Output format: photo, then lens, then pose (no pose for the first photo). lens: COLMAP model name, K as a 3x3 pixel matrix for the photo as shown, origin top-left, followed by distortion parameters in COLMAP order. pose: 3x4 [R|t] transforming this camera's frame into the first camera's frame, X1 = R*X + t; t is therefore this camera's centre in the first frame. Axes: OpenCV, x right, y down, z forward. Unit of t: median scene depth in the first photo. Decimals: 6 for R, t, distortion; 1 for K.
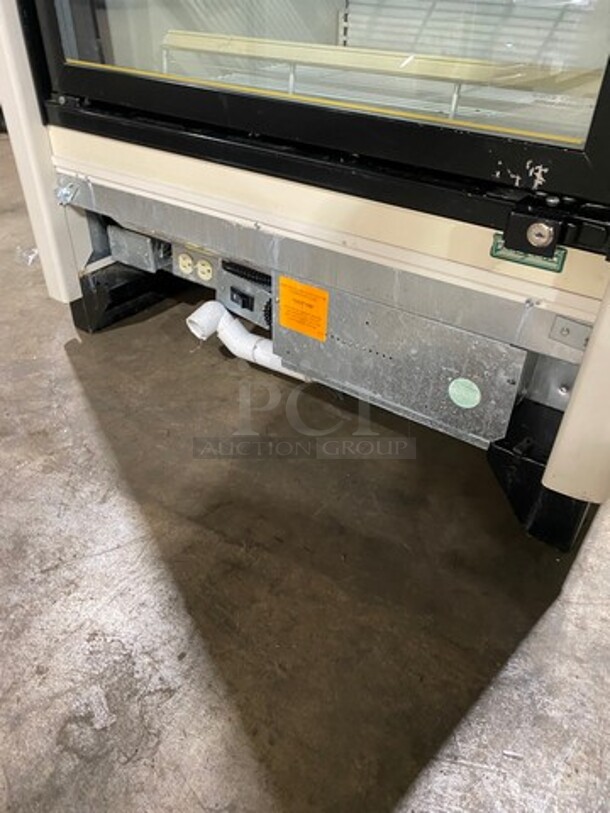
lens RADIAL K [[615.9, 0, 305.0], [0, 615.9, 406.5], [0, 0, 1]] dist [0.073249, 0.001559]
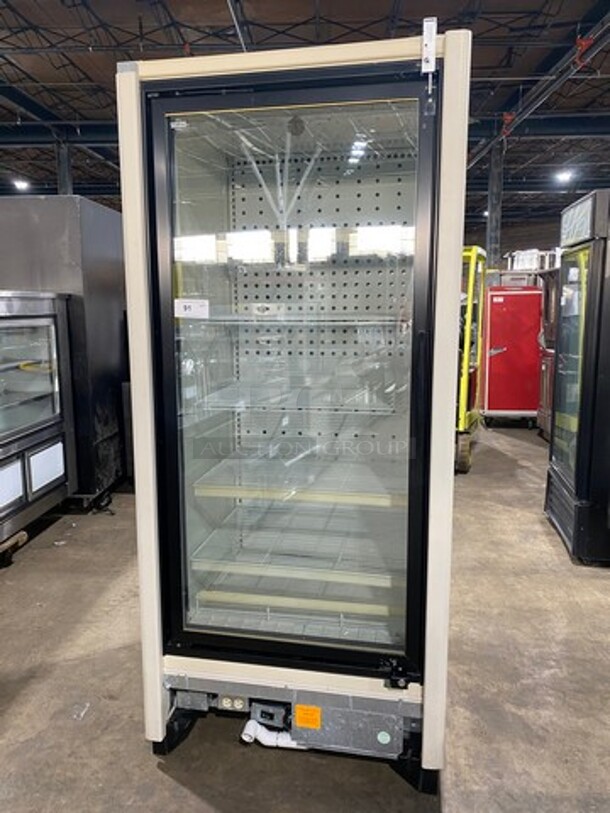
lens RADIAL K [[609.8, 0, 305.0], [0, 609.8, 406.5], [0, 0, 1]] dist [0.007263, 0.005424]
pose [[0.911174, -0.088641, 0.402374, -0.762989], [0.260481, 0.880589, -0.395869, -0.253204], [-0.319236, 0.465516, 0.825459, -1.320164]]
